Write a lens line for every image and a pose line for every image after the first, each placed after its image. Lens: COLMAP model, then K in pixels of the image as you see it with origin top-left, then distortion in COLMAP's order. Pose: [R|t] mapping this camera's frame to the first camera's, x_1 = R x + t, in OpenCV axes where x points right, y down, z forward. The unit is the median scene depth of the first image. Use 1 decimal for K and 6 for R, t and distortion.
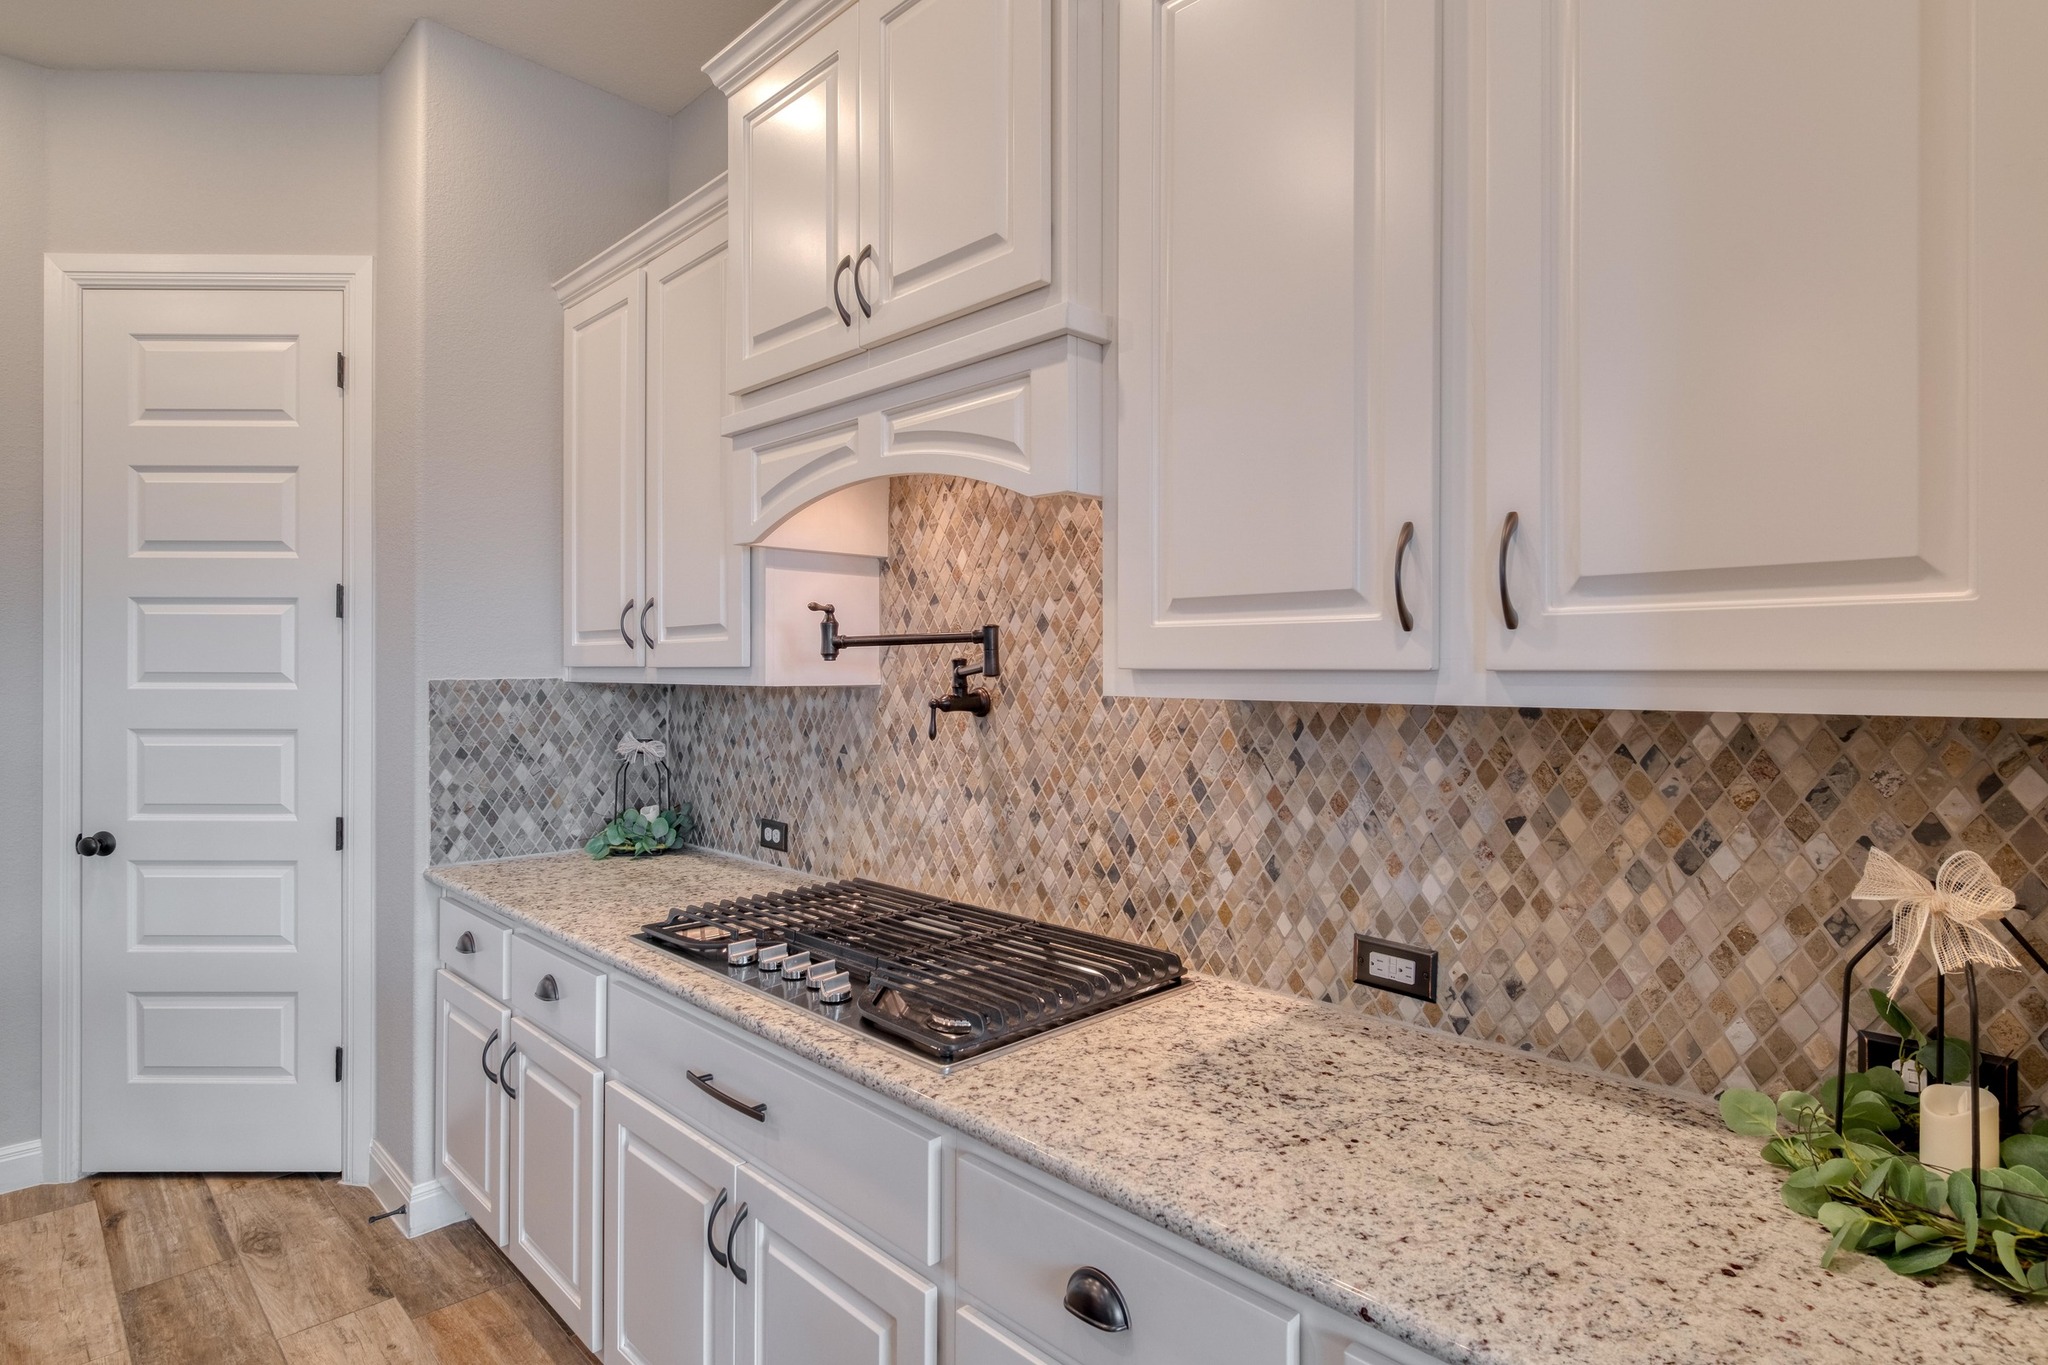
lens RADIAL K [[1052.6, 0, 1036.0], [0, 1052.6, 670.0], [0, 0, 1]] dist [-0.000037, 0.002074]
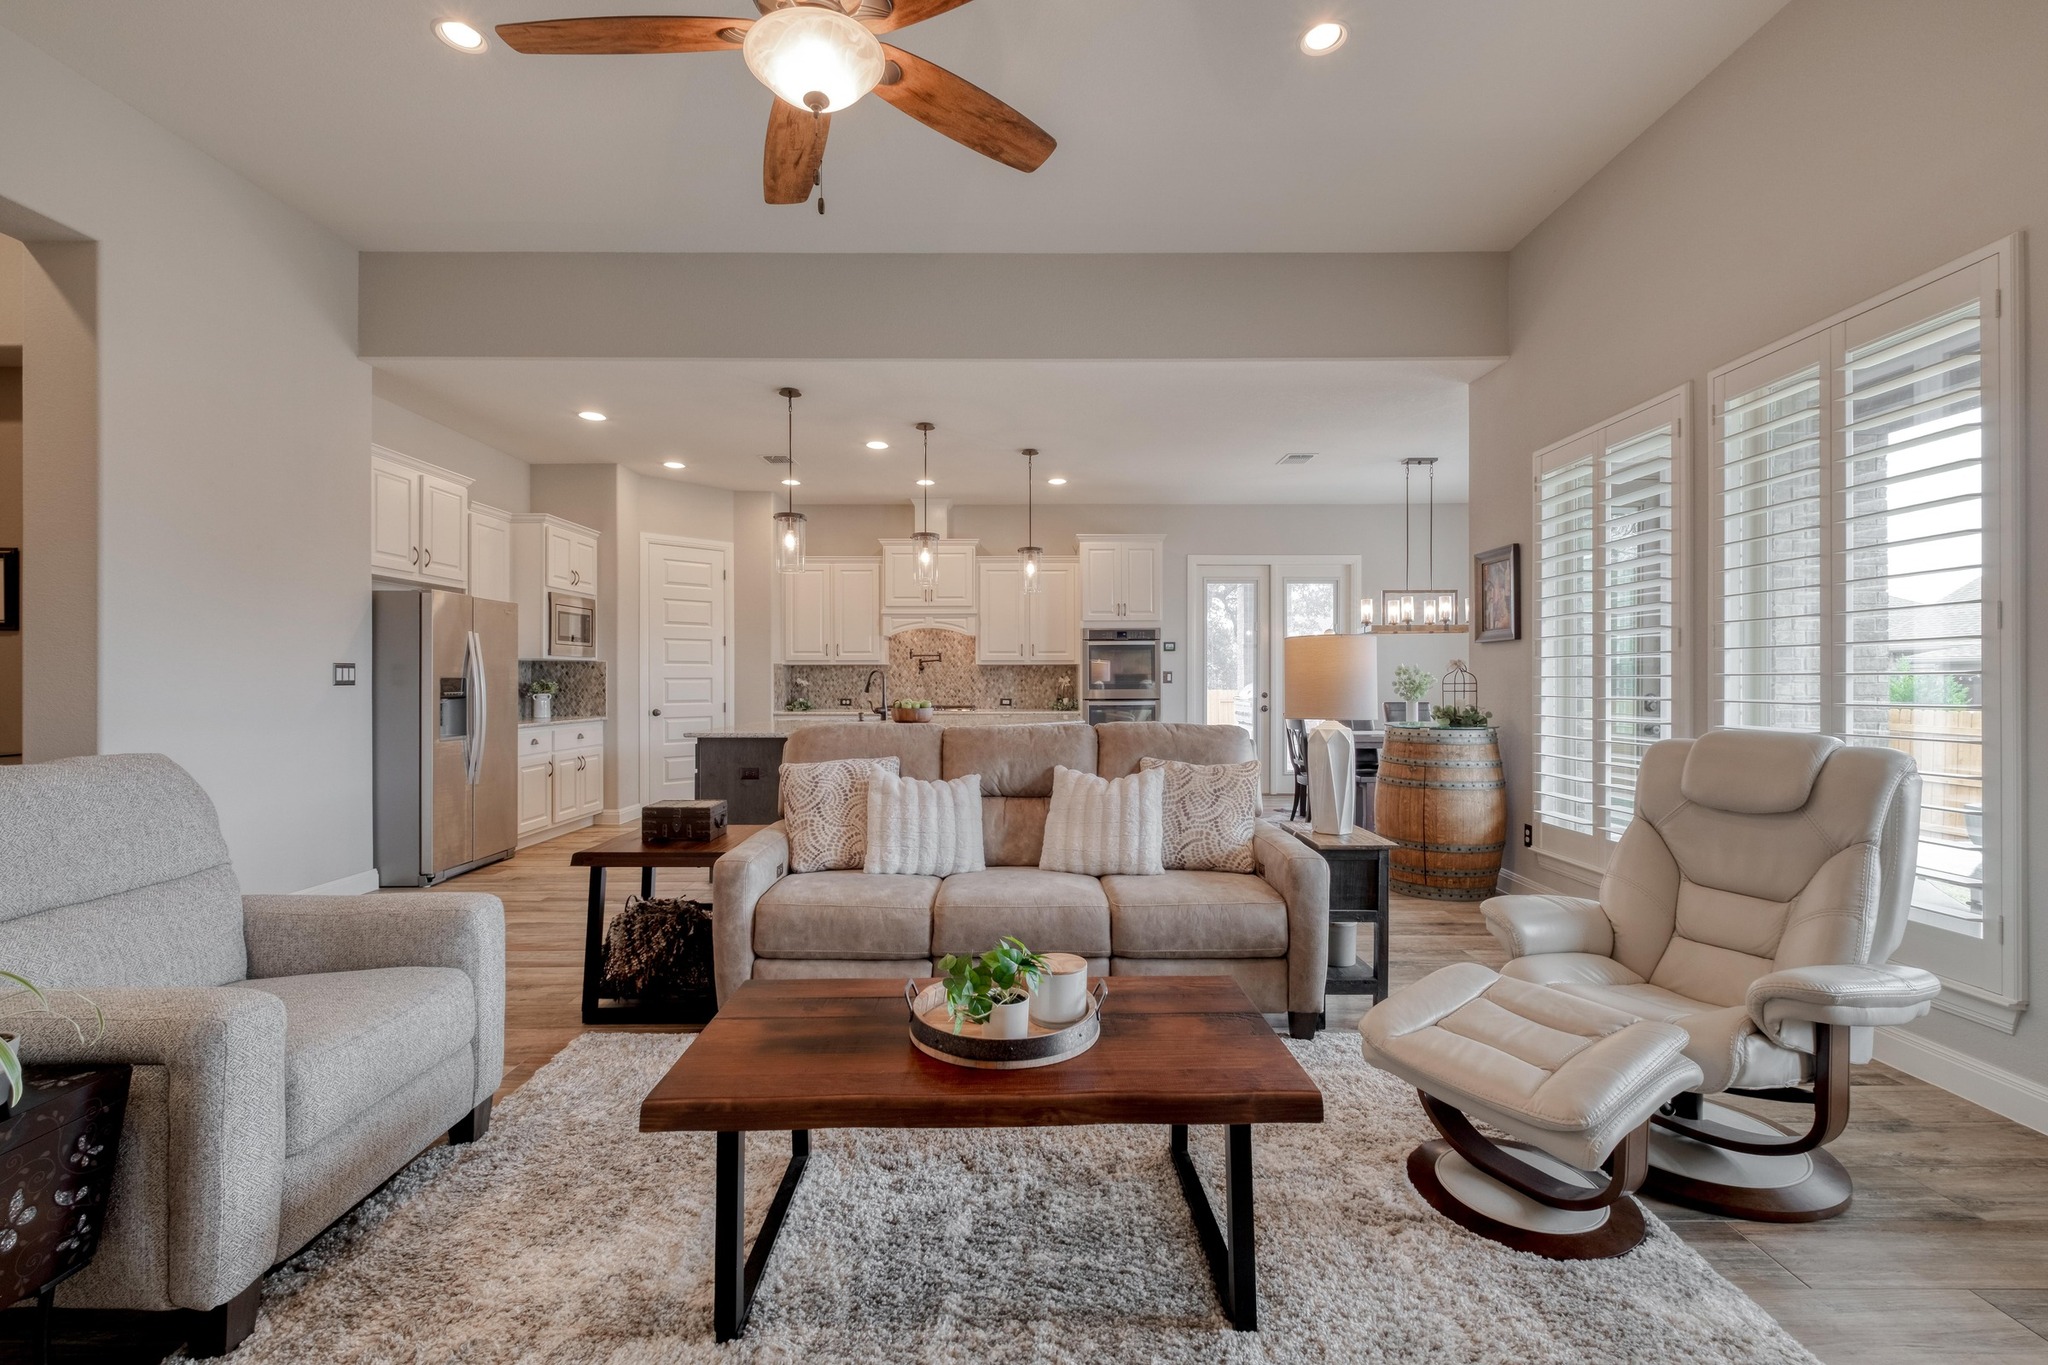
lens RADIAL K [[885.9, 0, 1030.7], [0, 885.9, 681.8], [0, 0, 1]] dist [0.002549, -0.002257]
pose [[0.702384, -0.008201, 0.711751, -3.447916], [0.003730, 0.999962, 0.007841, 0.085812], [-0.711788, -0.002853, 0.702388, -3.026110]]
